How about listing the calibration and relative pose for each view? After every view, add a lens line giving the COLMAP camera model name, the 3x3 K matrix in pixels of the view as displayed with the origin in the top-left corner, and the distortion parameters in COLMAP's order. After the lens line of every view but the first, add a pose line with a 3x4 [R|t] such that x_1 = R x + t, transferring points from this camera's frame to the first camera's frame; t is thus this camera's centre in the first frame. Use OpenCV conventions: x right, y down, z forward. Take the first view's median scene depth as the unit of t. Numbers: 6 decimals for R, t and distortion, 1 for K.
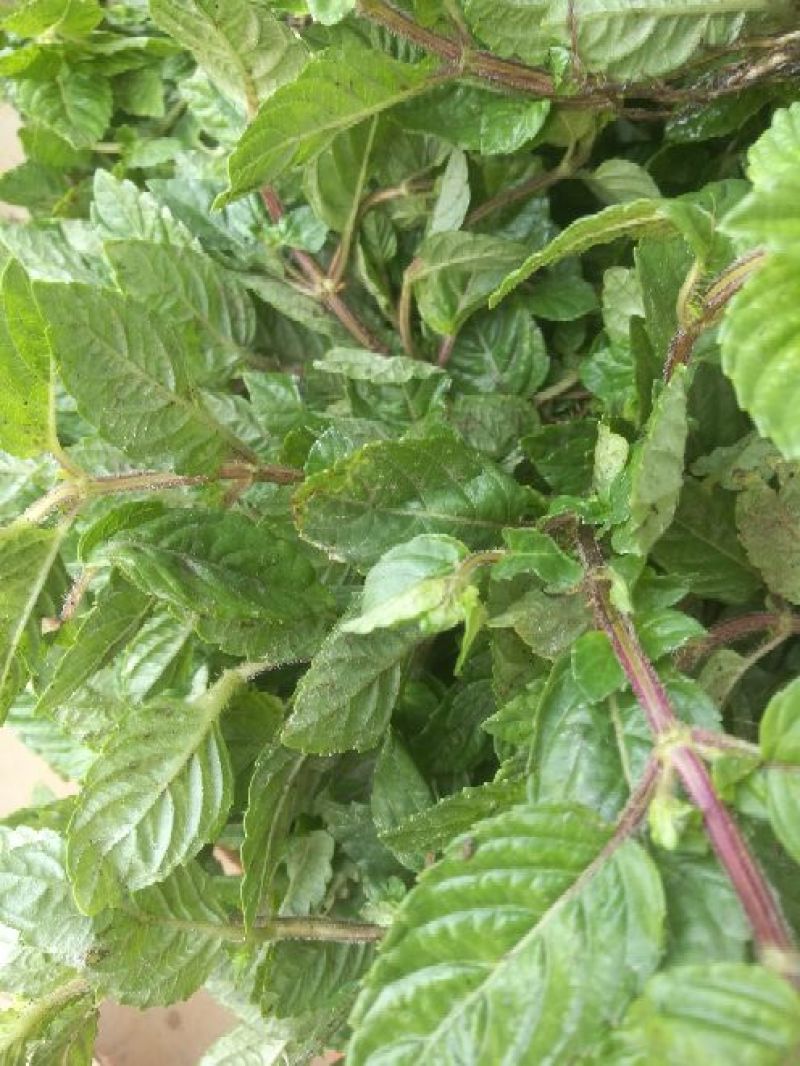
lens RADIAL K [[873.7, 0, 400.0], [0, 873.7, 533.0], [0, 0, 1]] dist [-0.077303, 0.078179]
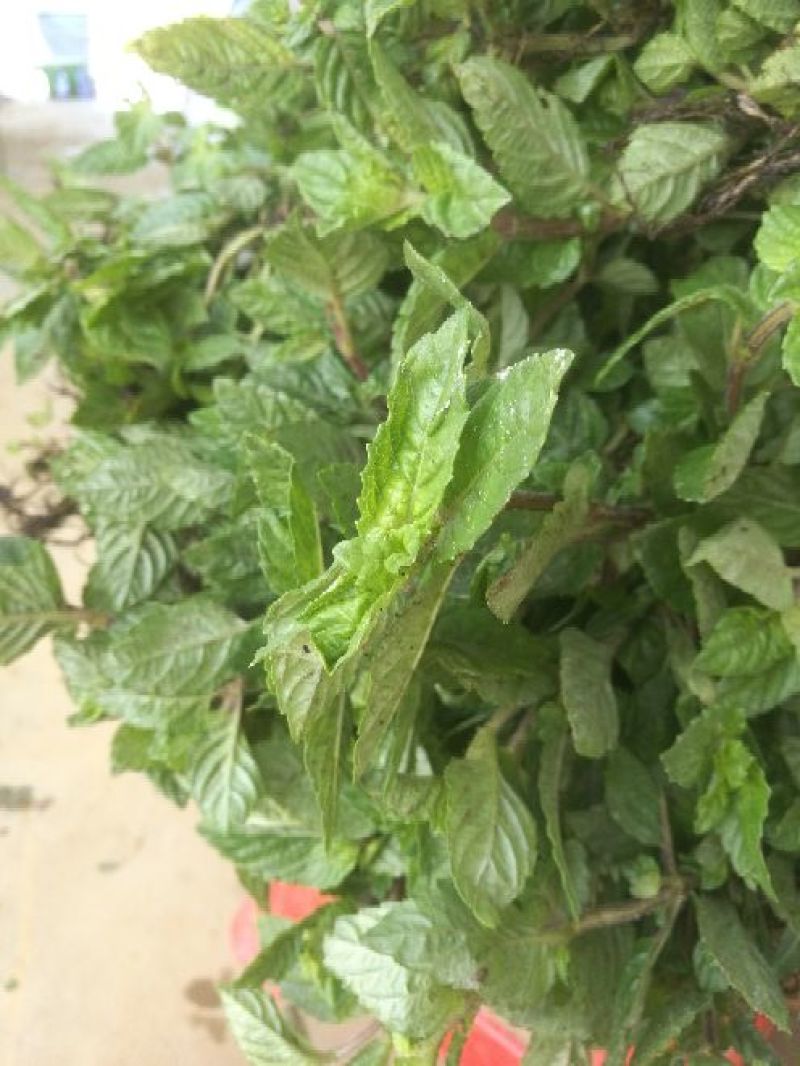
lens RADIAL K [[873.7, 0, 400.0], [0, 873.7, 533.0], [0, 0, 1]] dist [-0.077303, 0.078179]
pose [[0.948597, -0.301437, 0.096434, -0.373183], [0.309701, 0.946876, -0.086662, -0.038048], [-0.065188, 0.112074, 0.991559, -0.278717]]
